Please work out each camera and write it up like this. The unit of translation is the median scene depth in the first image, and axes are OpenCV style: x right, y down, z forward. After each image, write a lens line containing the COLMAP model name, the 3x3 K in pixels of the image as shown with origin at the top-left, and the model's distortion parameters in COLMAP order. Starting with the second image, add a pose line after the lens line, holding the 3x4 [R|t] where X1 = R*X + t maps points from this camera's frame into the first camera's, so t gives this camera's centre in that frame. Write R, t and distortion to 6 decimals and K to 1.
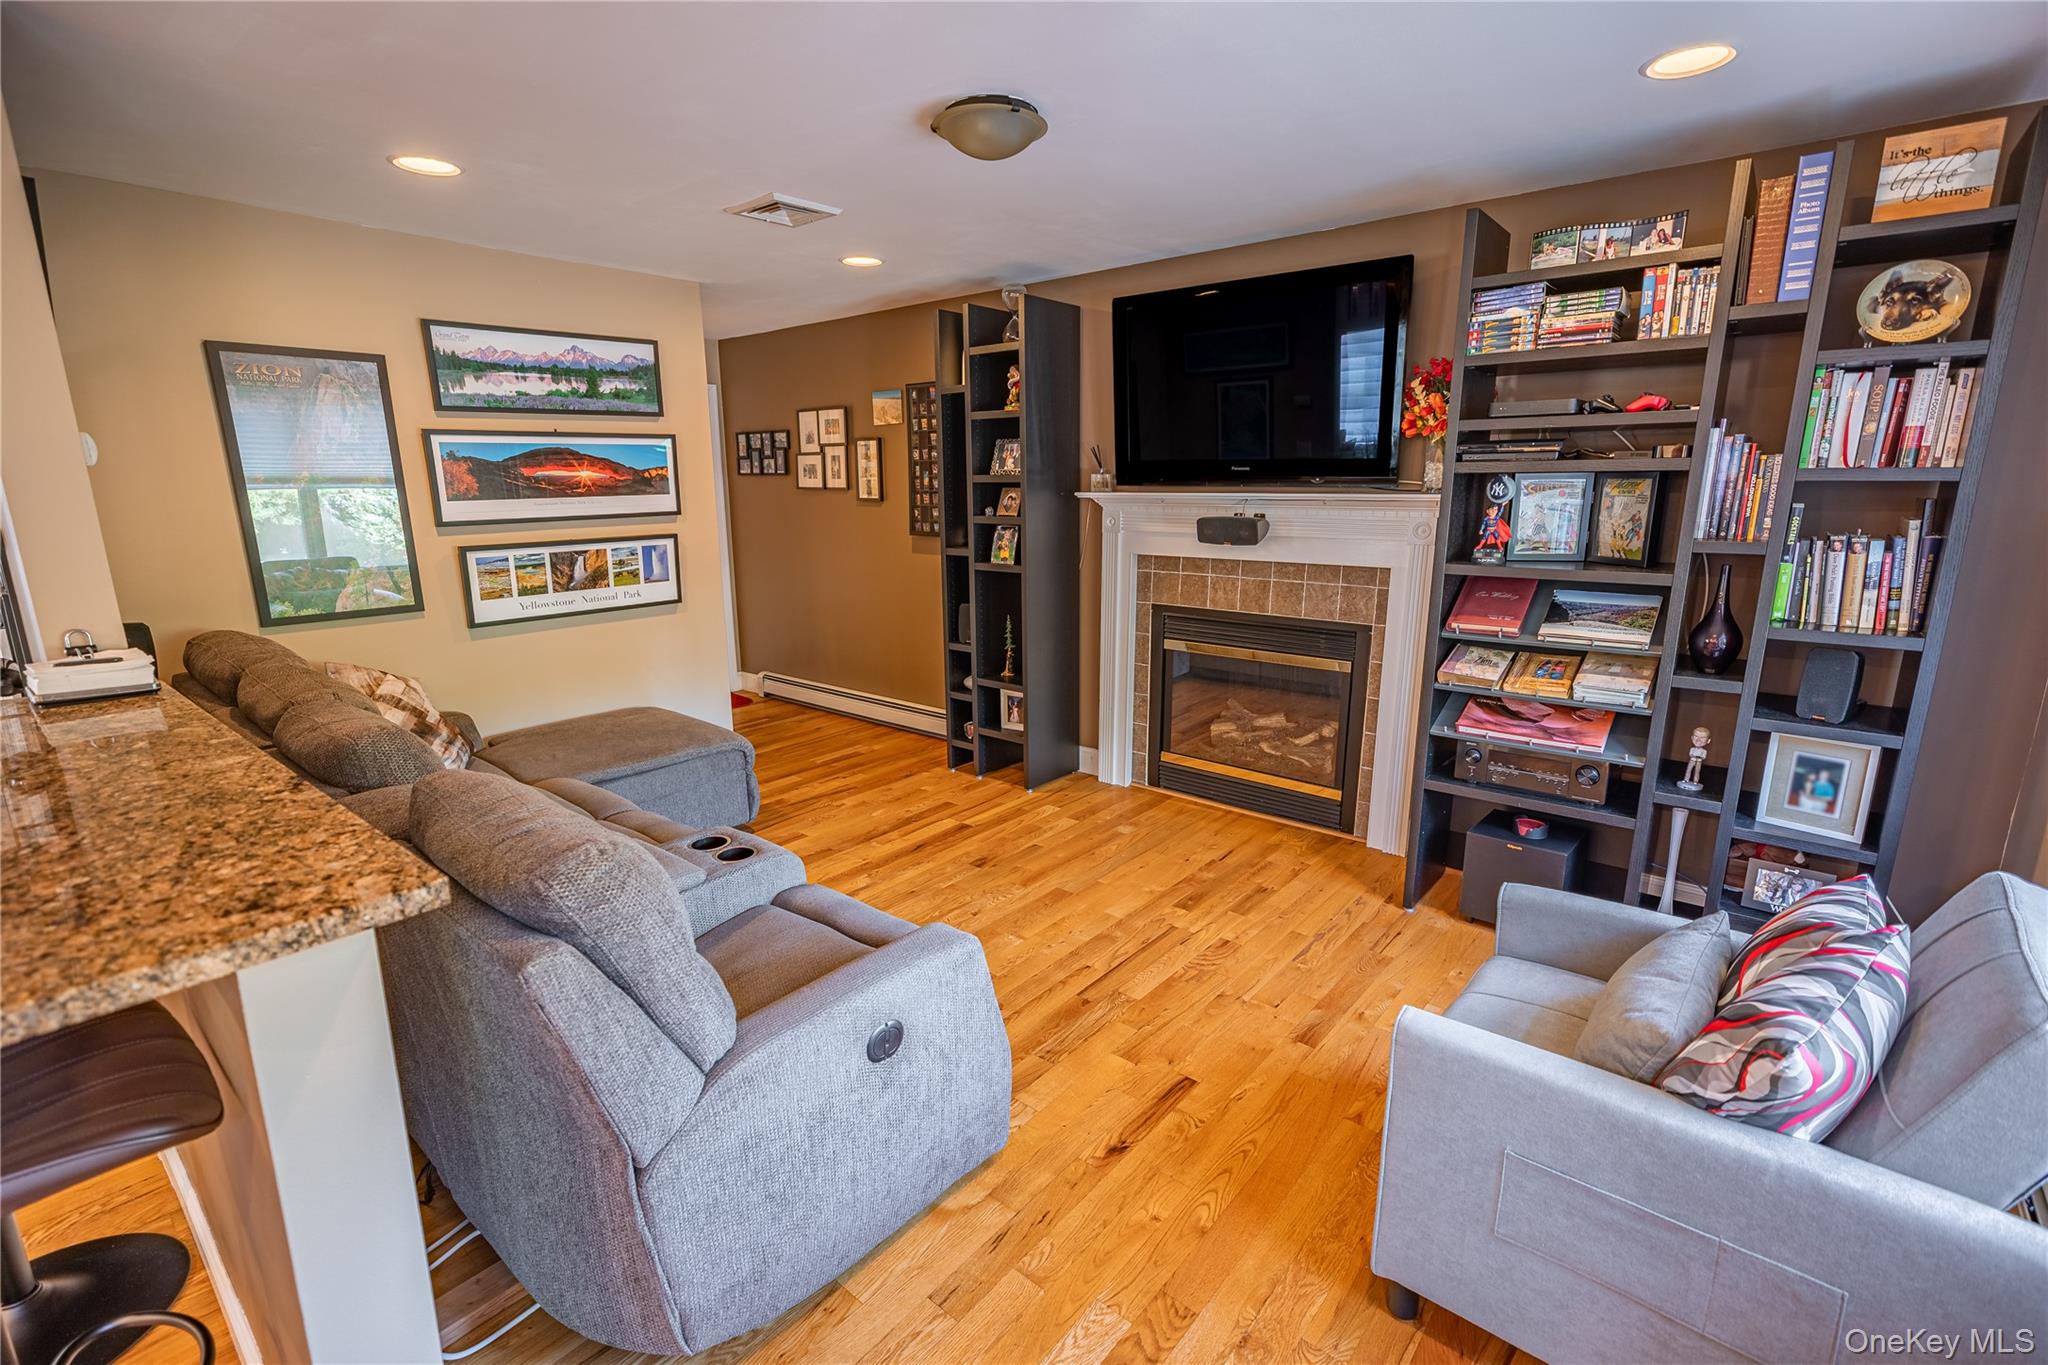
lens RADIAL K [[918.0, 0, 1018.9], [0, 918.0, 682.1], [0, 0, 1]] dist [0.001846, 0.000763]
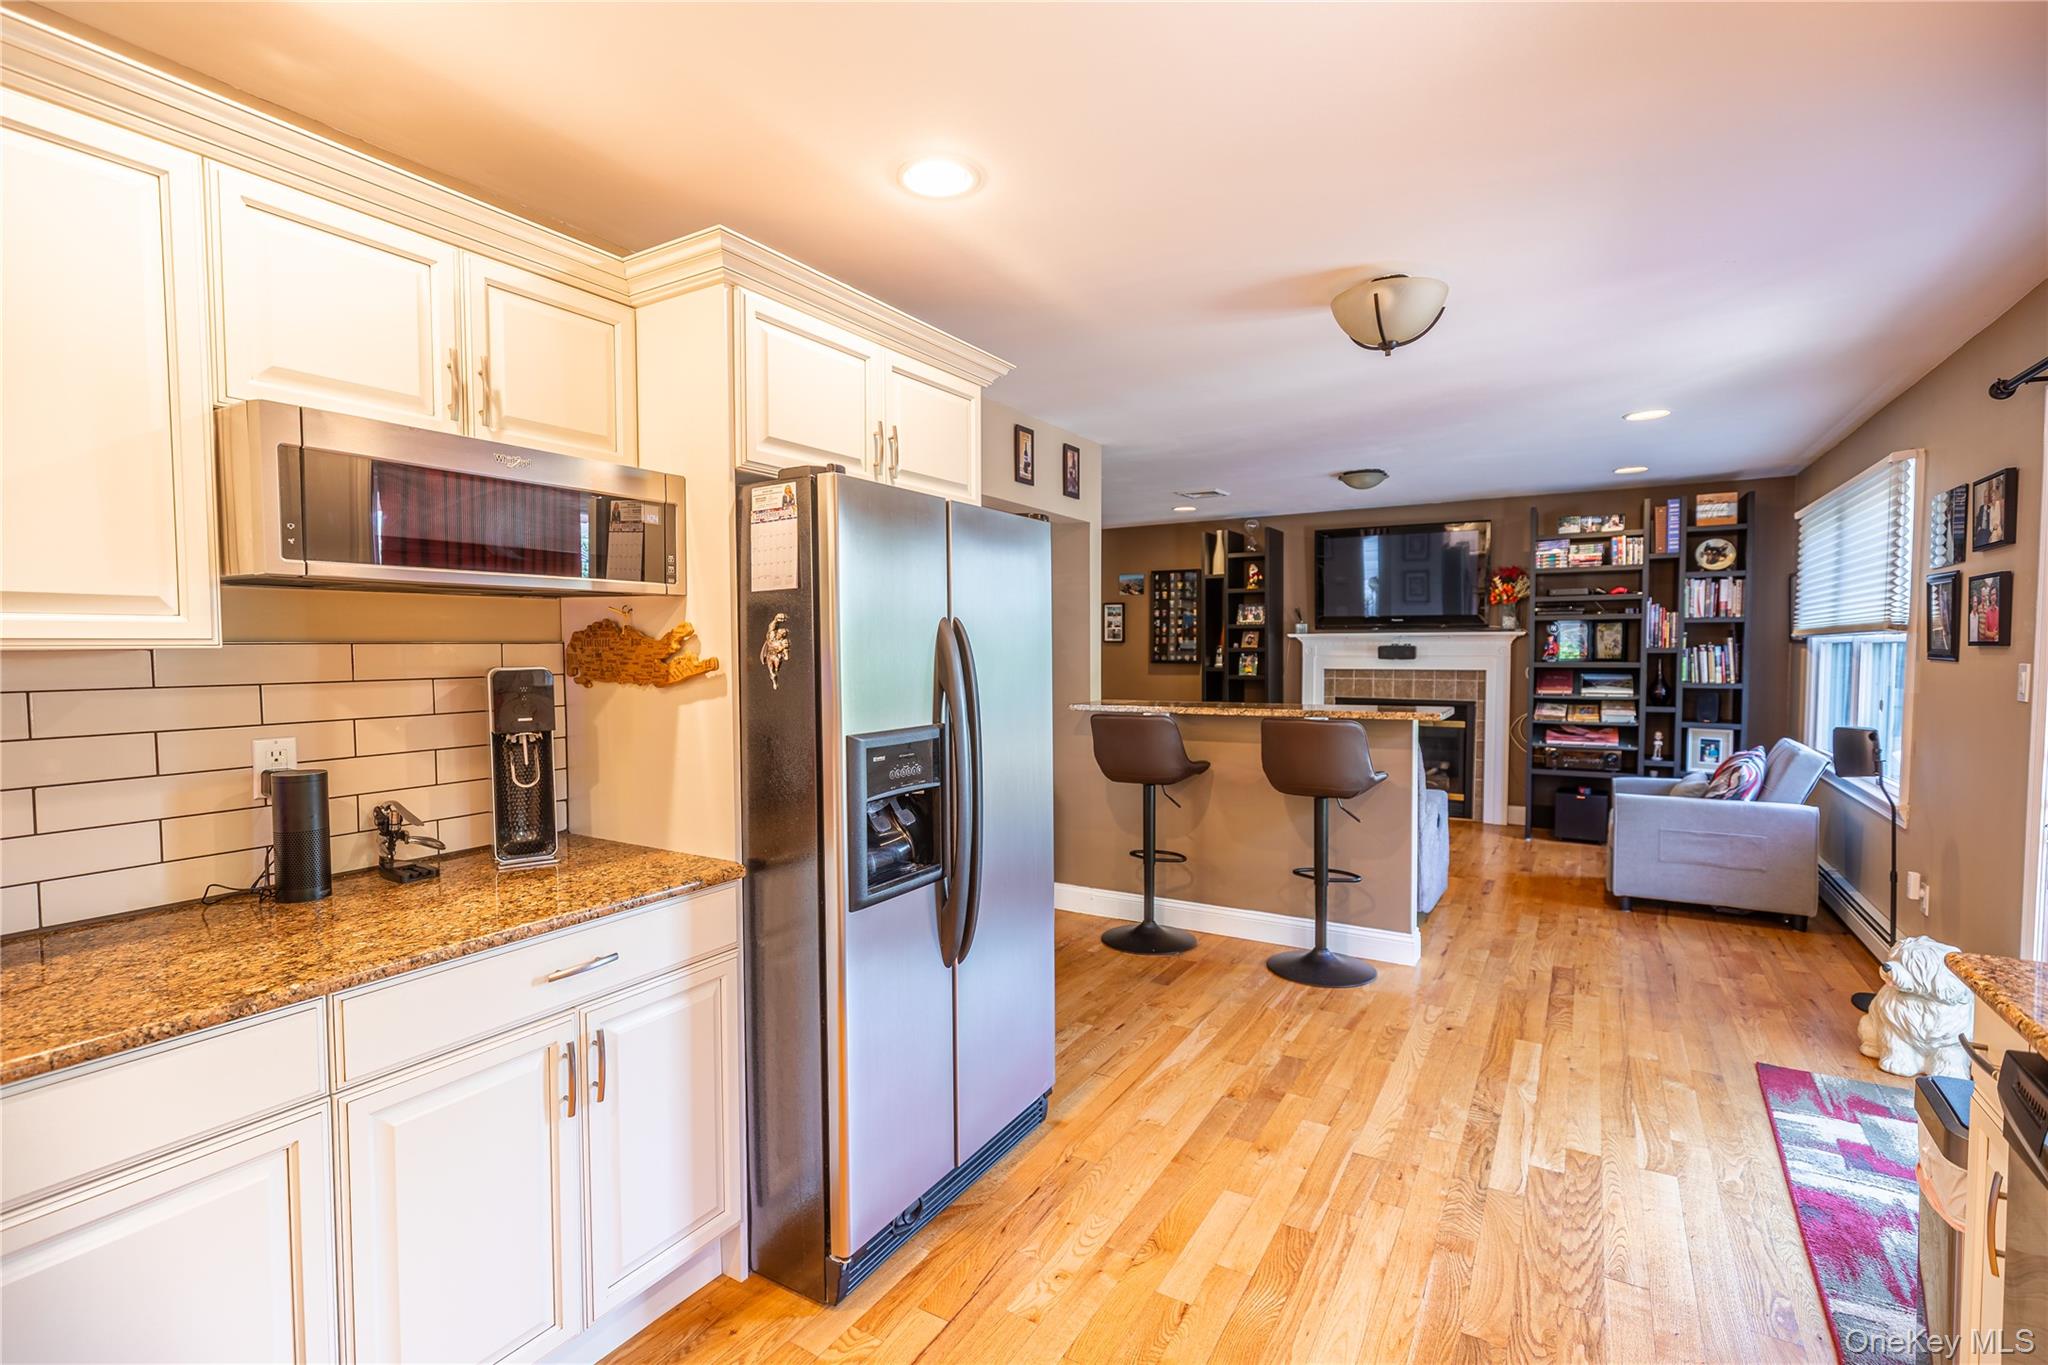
lens RADIAL K [[918.0, 0, 1030.7], [0, 918.0, 677.9], [0, 0, 1]] dist [0.001846, 0.000763]
pose [[0.988245, -0.009083, 0.152609, -1.122300], [0.035754, 0.984282, -0.172947, 0.257650], [-0.148640, 0.176370, 0.973036, -0.984333]]
